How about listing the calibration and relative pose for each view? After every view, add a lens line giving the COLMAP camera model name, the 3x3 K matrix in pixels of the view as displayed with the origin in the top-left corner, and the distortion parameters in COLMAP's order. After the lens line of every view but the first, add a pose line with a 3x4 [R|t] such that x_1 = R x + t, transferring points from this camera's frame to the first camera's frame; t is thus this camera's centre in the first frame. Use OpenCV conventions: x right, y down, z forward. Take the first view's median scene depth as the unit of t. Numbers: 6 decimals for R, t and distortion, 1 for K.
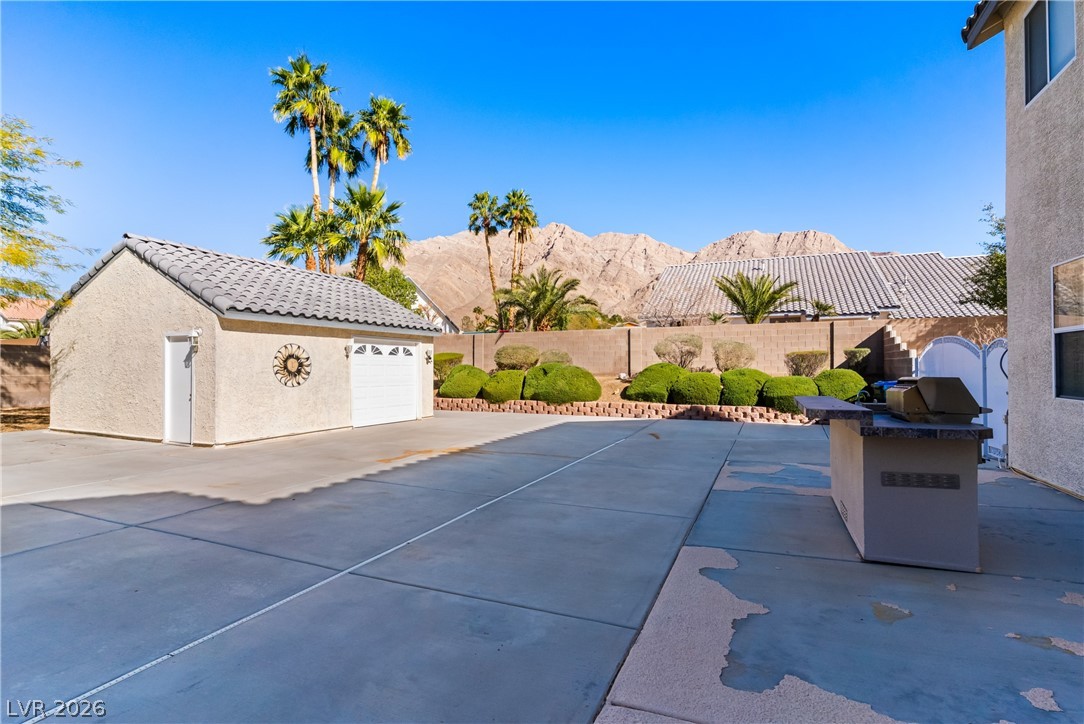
lens RADIAL K [[516.4, 0, 541.7], [0, 516.4, 364.4], [0, 0, 1]] dist [0.001839, -0.001204]
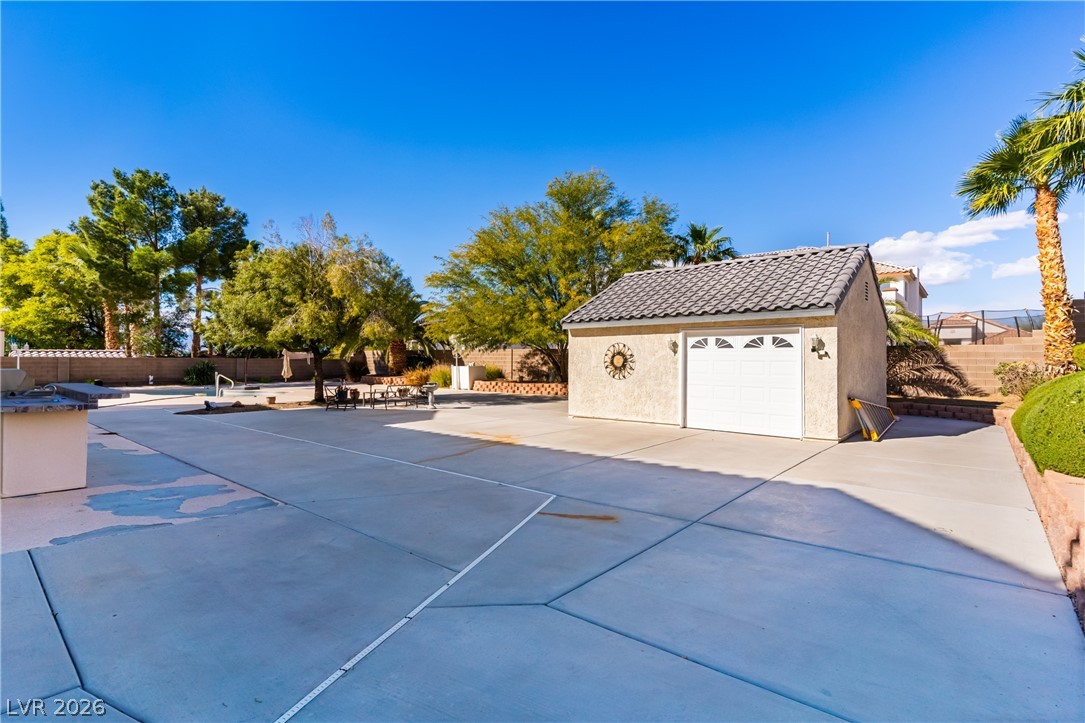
lens RADIAL K [[516.9, 0, 526.7], [0, 516.9, 357.3], [0, 0, 1]] dist [0.001839, -0.001204]
pose [[-0.306224, -0.009937, -0.951908, 0.670864], [0.001729, 0.999938, -0.010995, 0.005157], [0.951958, -0.005013, -0.306188, 1.092917]]
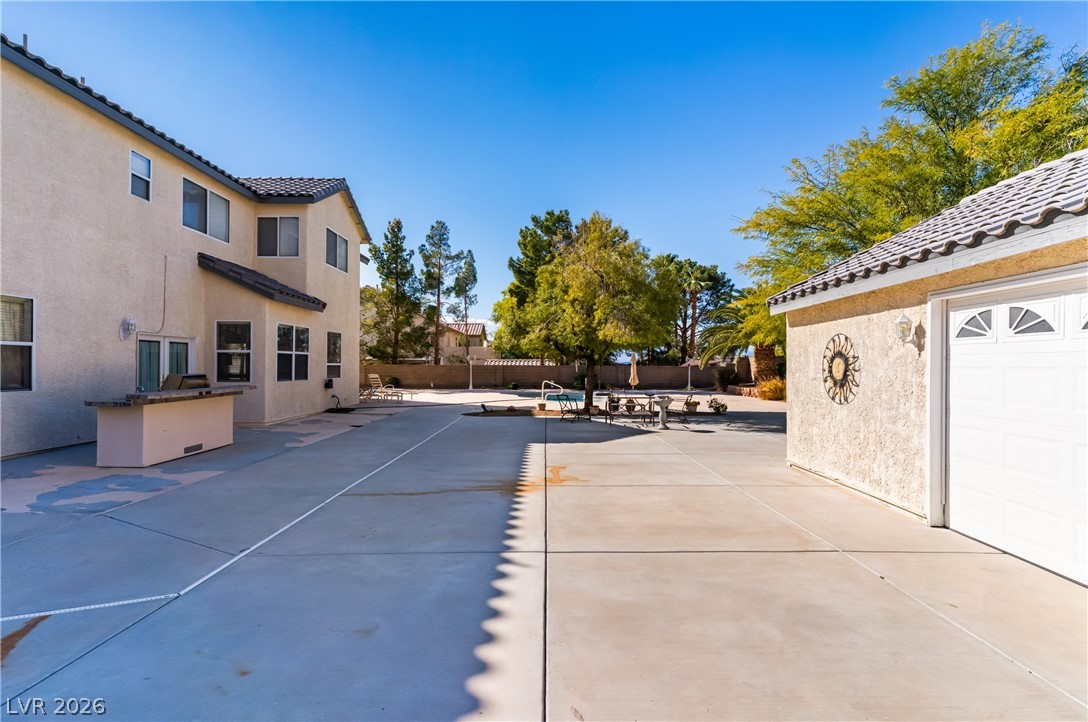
lens RADIAL K [[518.3, 0, 549.8], [0, 518.3, 365.9], [0, 0, 1]] dist [0.001839, -0.001204]
pose [[-0.915468, -0.004403, -0.402367, 0.075955], [-0.001008, 0.999962, -0.008649, 0.003615], [0.402389, -0.007513, -0.915438, 1.340958]]
